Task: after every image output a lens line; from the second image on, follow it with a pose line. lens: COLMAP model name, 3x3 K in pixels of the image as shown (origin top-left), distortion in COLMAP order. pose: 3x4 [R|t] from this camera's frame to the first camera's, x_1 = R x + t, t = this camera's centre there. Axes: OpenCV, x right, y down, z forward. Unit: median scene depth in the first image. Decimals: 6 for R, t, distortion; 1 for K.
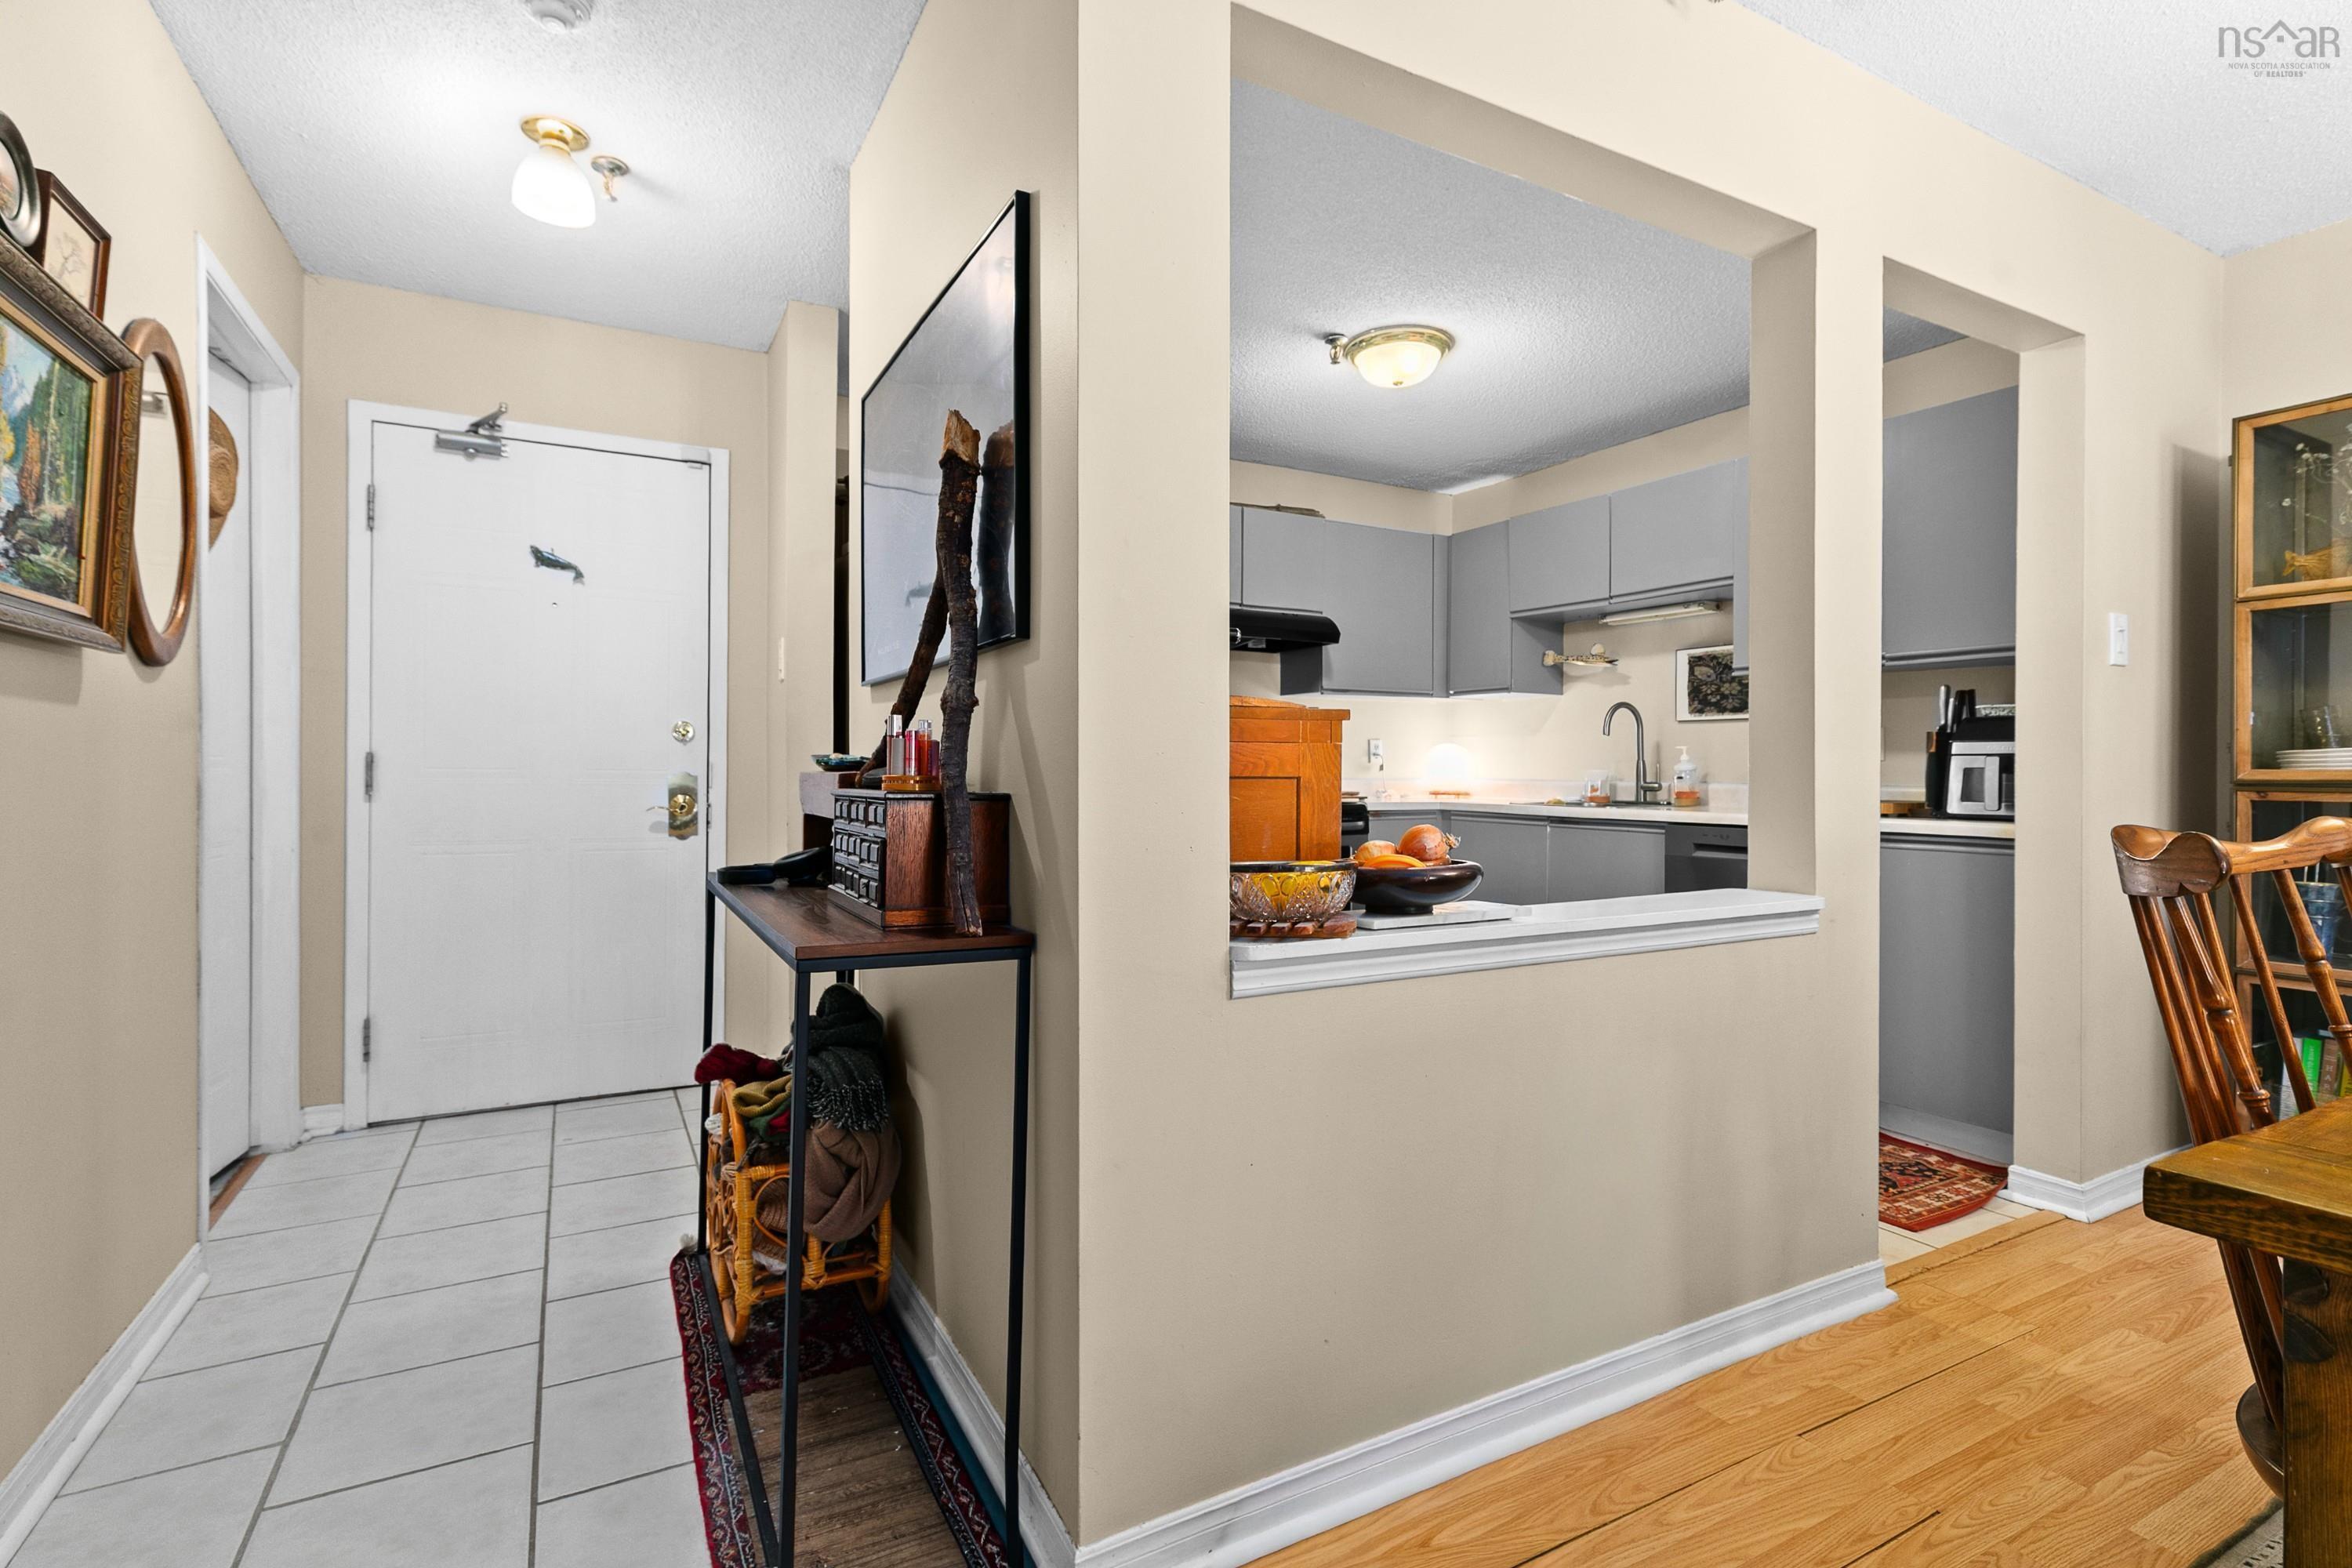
lens RADIAL K [[1073.0, 0, 1231.8], [0, 1073.0, 773.1], [0, 0, 1]] dist [0.008186, -0.001443]
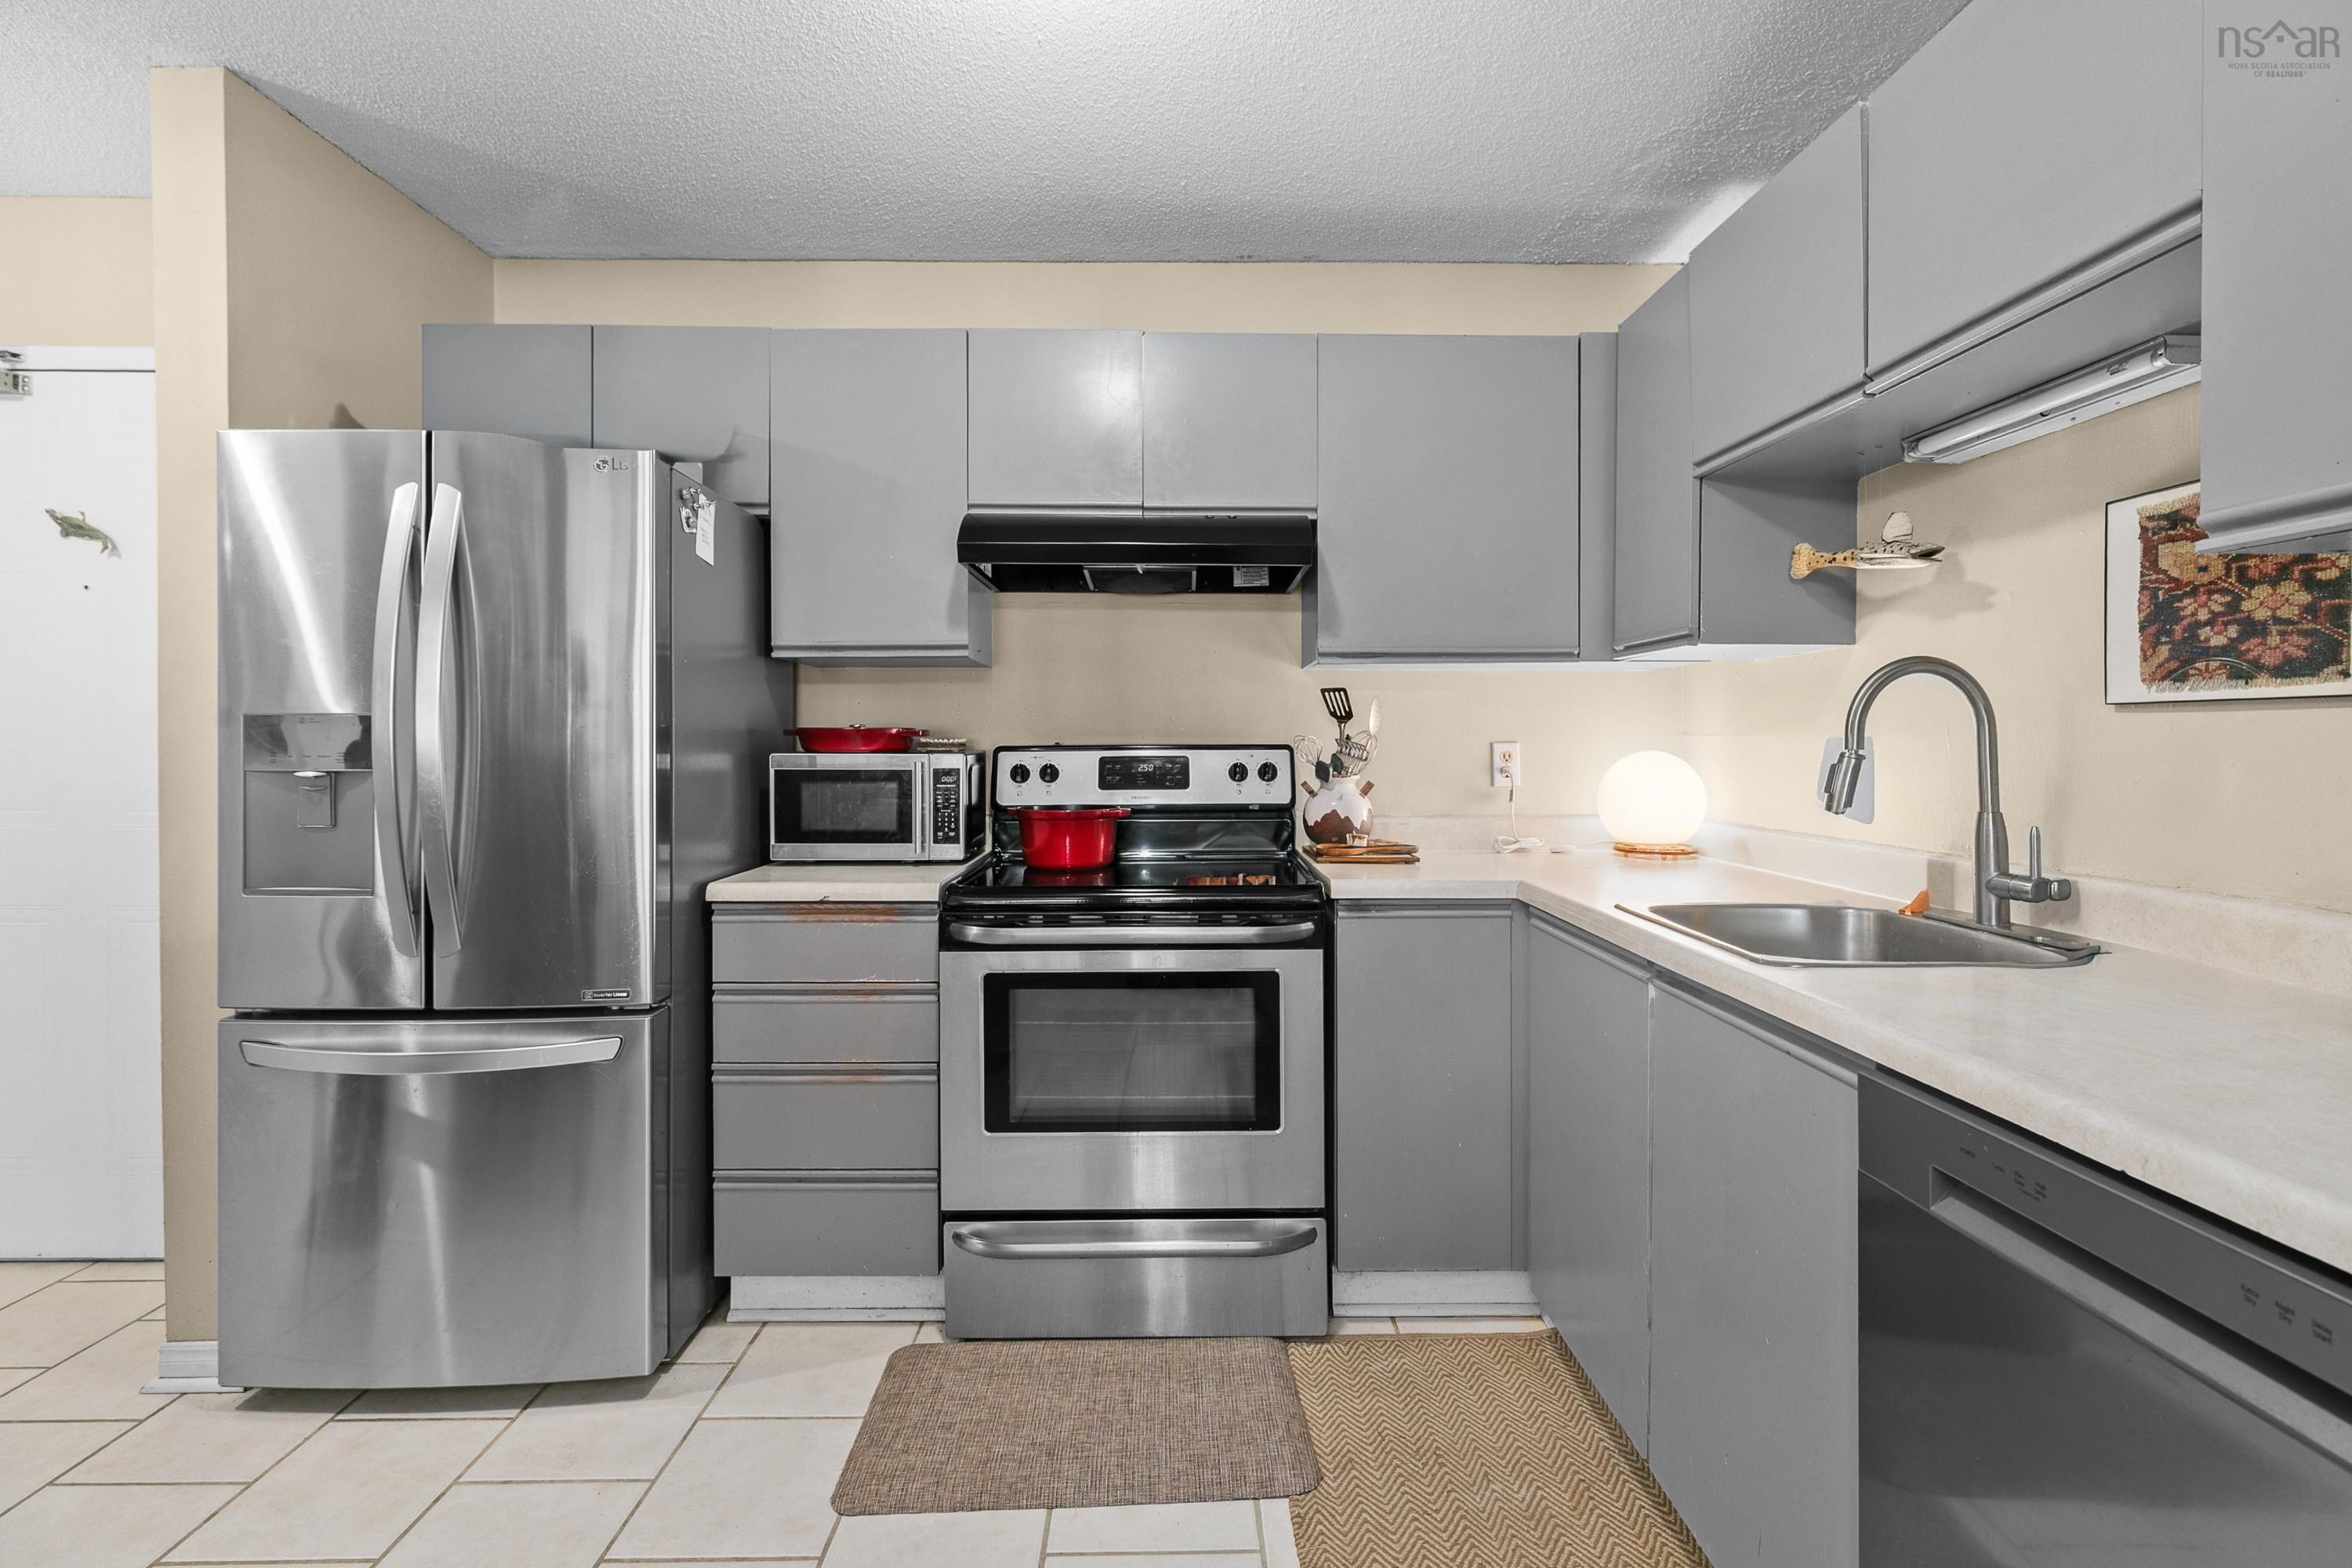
lens RADIAL K [[1073.0, 0, 1172.4], [0, 1073.0, 751.9], [0, 0, 1]] dist [0.008186, -0.001443]
pose [[0.847810, -0.003083, -0.530291, 0.568244], [0.005759, 0.999978, 0.003394, -0.059423], [0.530268, -0.005931, 0.847809, 0.891044]]
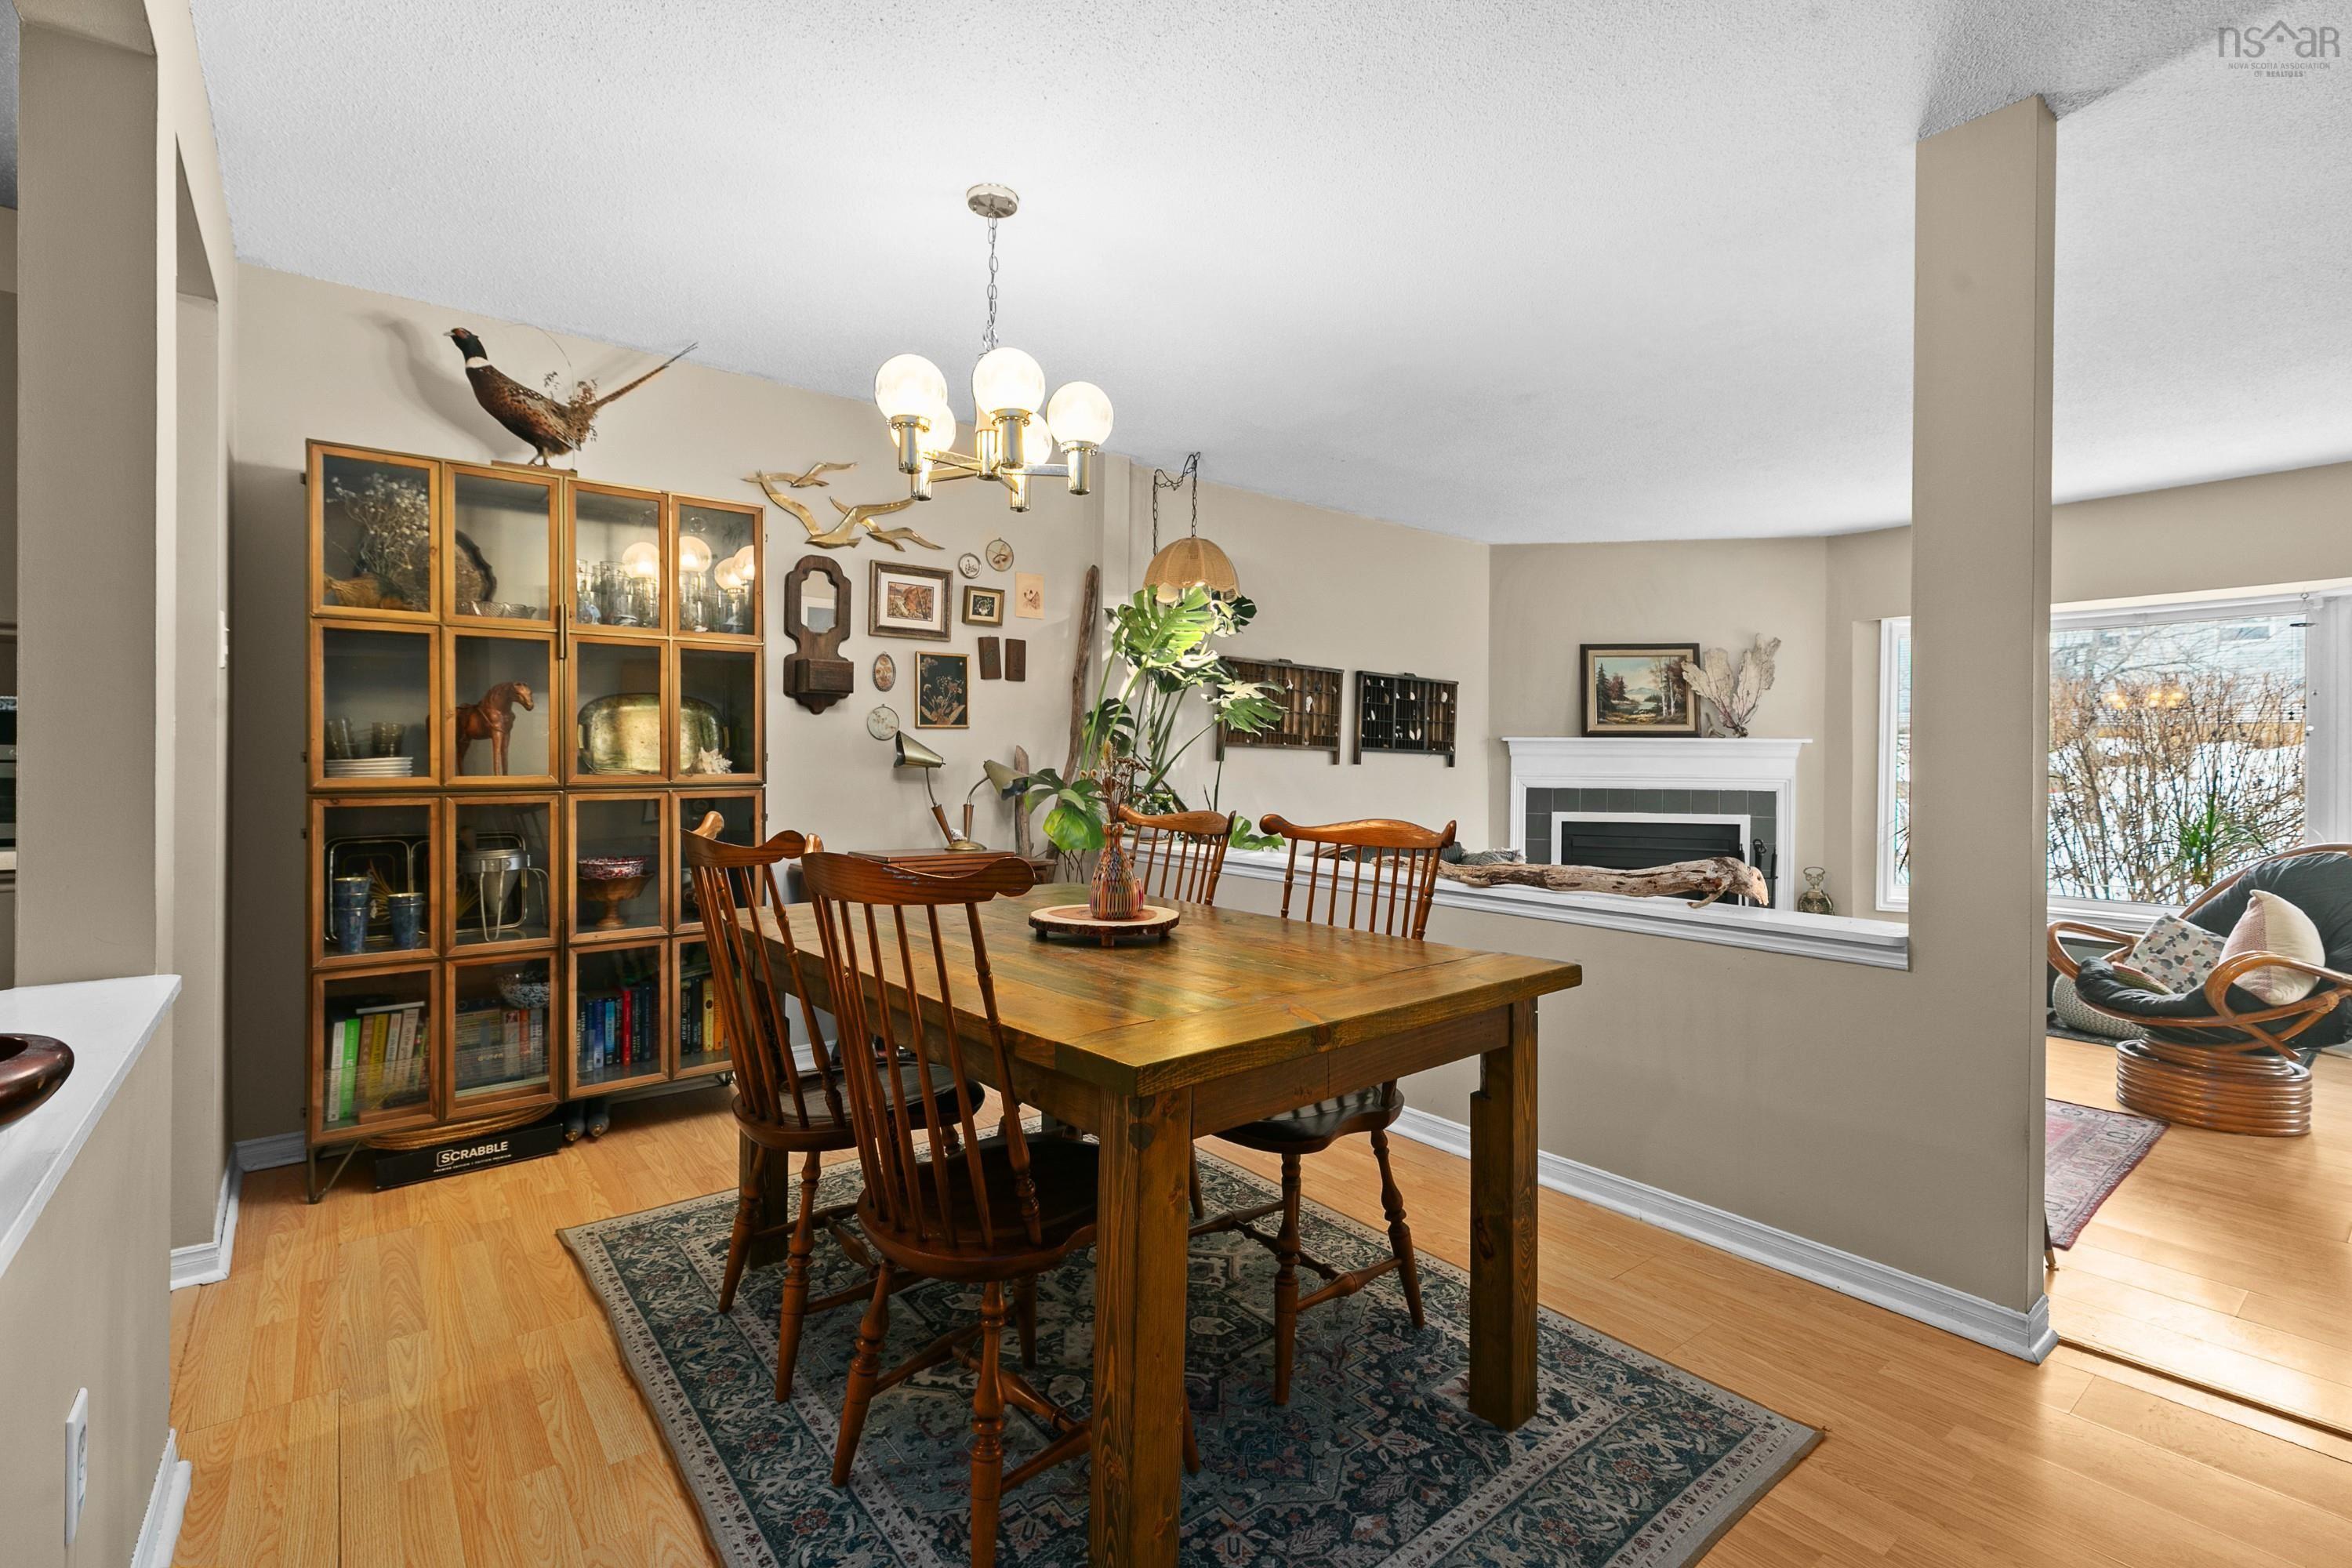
lens RADIAL K [[1073.0, 0, 1169.4], [0, 1073.0, 757.7], [0, 0, 1]] dist [0.008186, -0.001443]
pose [[-0.128685, -0.010583, 0.991629, -0.209805], [-0.002633, 0.999943, 0.010330, -0.035762], [-0.991682, -0.001282, -0.128705, 0.315409]]
